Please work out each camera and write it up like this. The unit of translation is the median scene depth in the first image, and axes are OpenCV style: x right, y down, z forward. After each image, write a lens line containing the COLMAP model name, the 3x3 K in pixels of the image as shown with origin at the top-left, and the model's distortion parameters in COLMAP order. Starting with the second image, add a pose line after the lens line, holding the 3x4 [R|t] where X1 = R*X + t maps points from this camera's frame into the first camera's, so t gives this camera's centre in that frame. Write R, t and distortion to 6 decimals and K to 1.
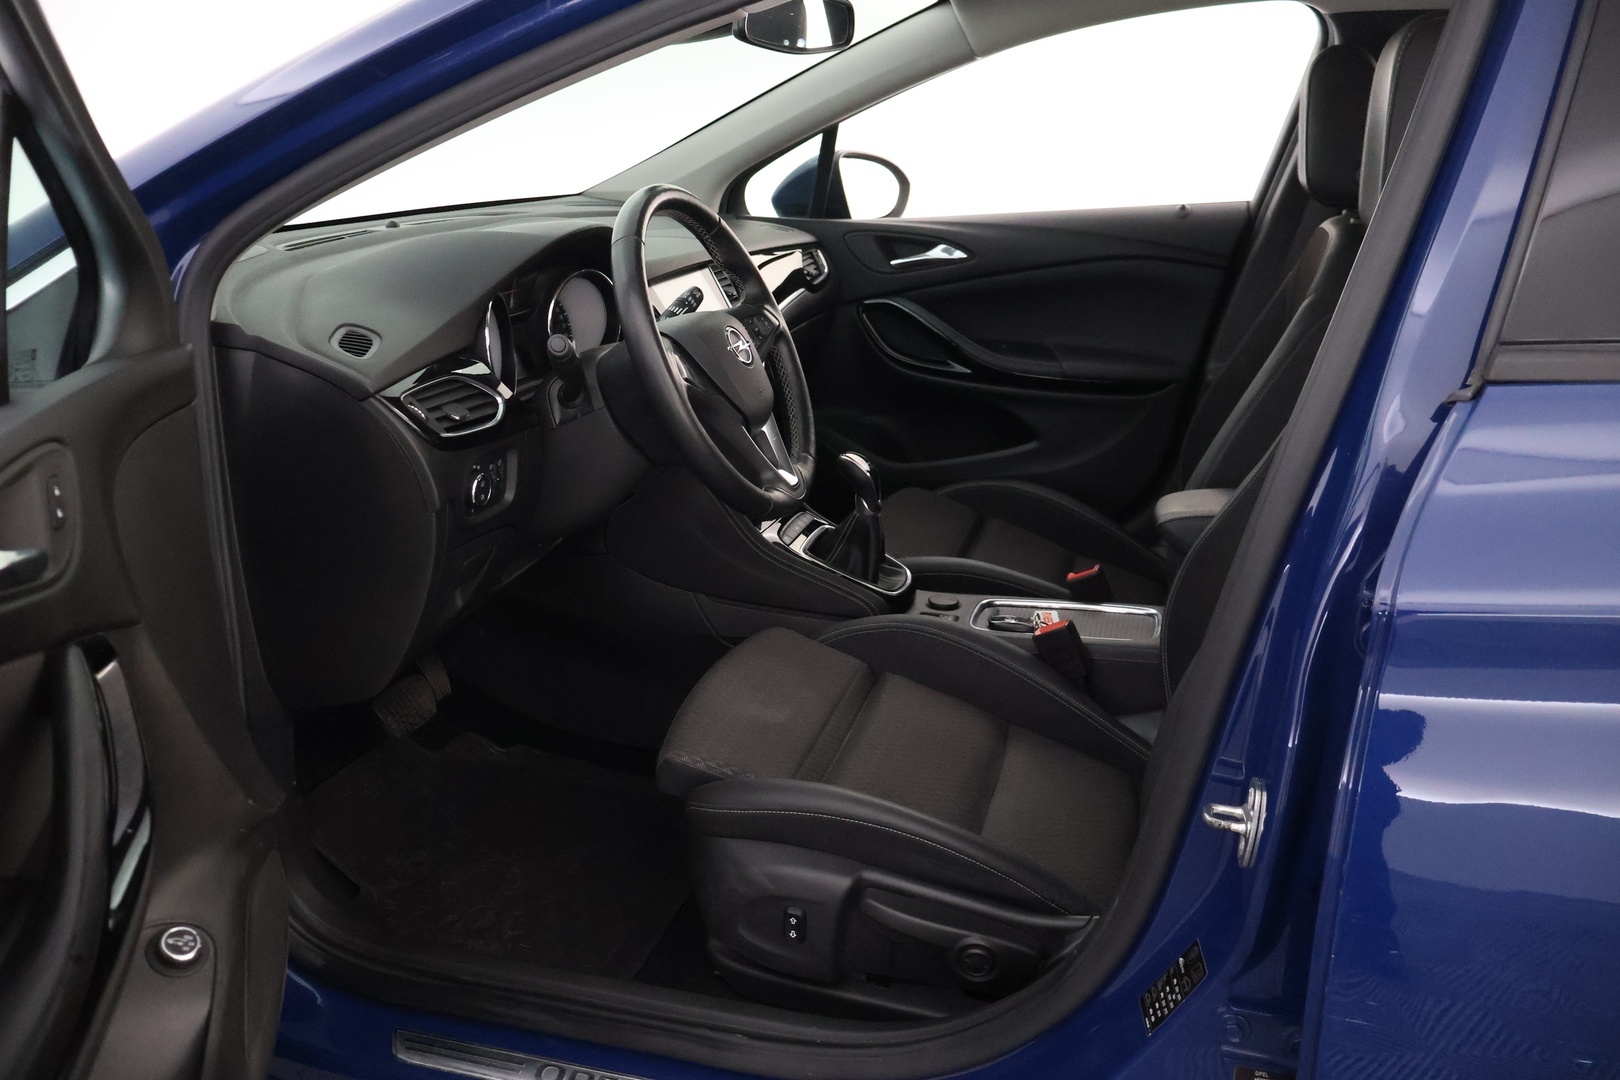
lens RADIAL K [[1350.6, 0, 810.0], [0, 1350.6, 540.0], [0, 0, 1]] dist [0.014416, -0.130370]
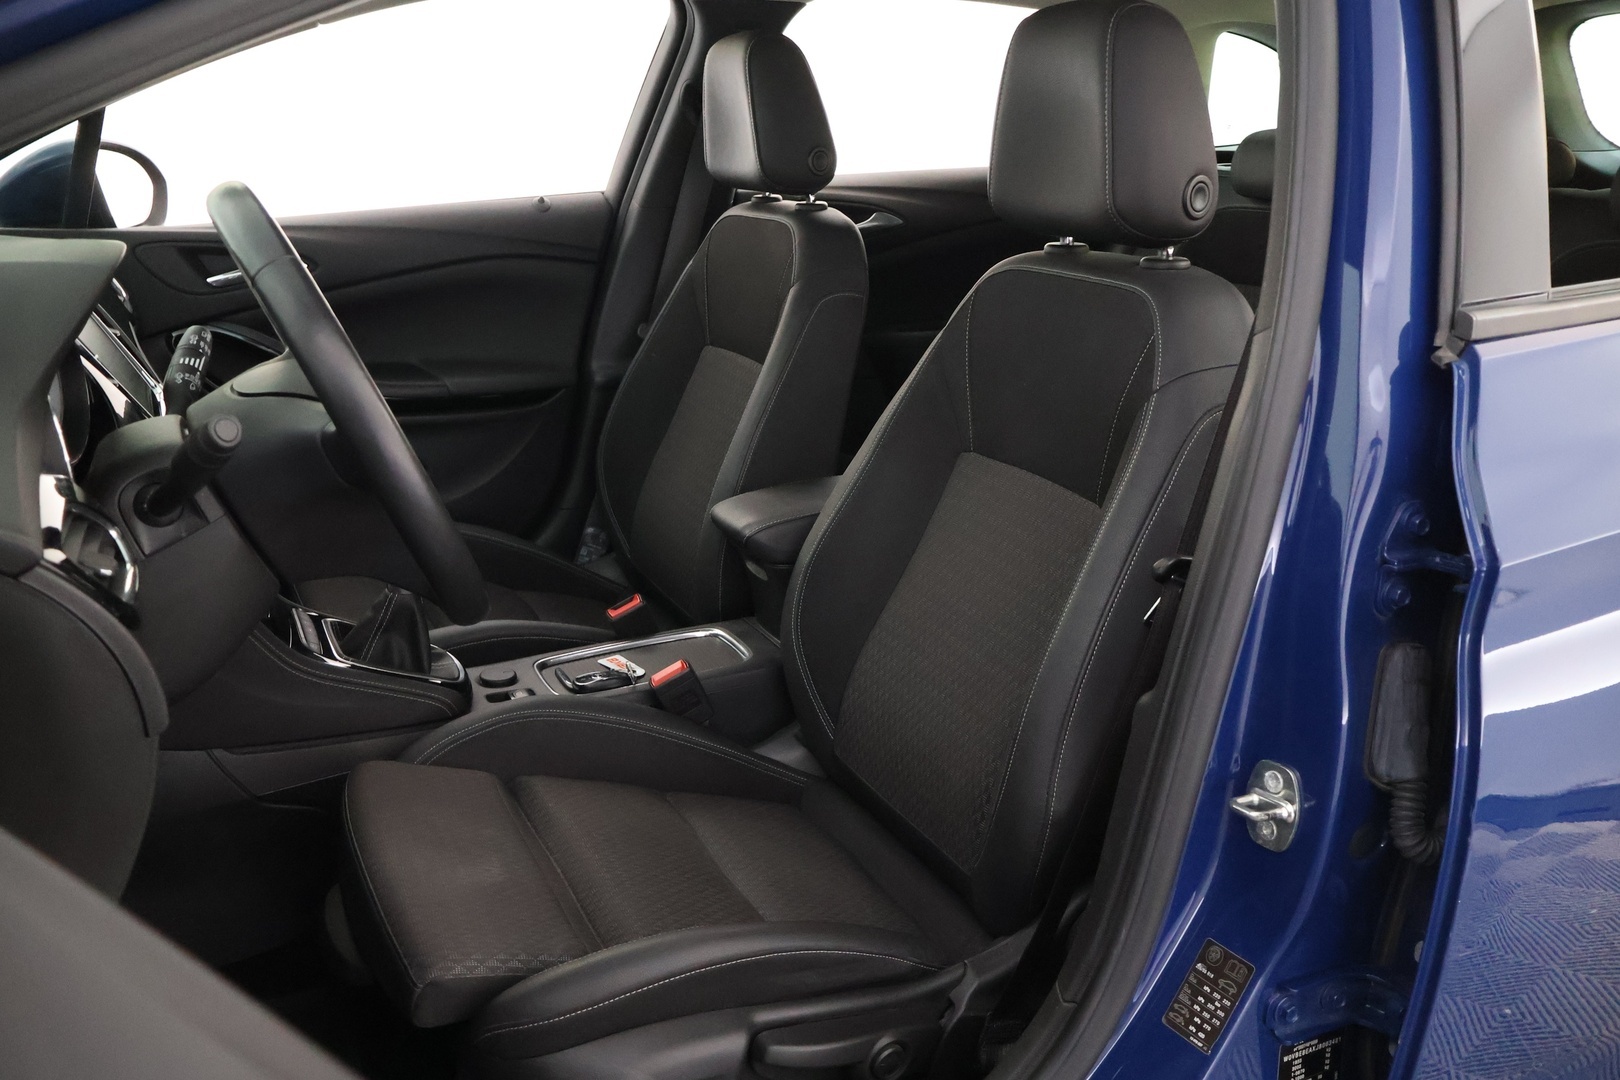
lens RADIAL K [[1350.6, 0, 810.0], [0, 1350.6, 540.0], [0, 0, 1]] dist [0.014416, -0.130370]
pose [[0.745720, -0.184739, 0.640135, -0.227021], [0.181737, 0.980757, 0.071328, -0.050362], [-0.640994, 0.063145, 0.764944, 0.187402]]
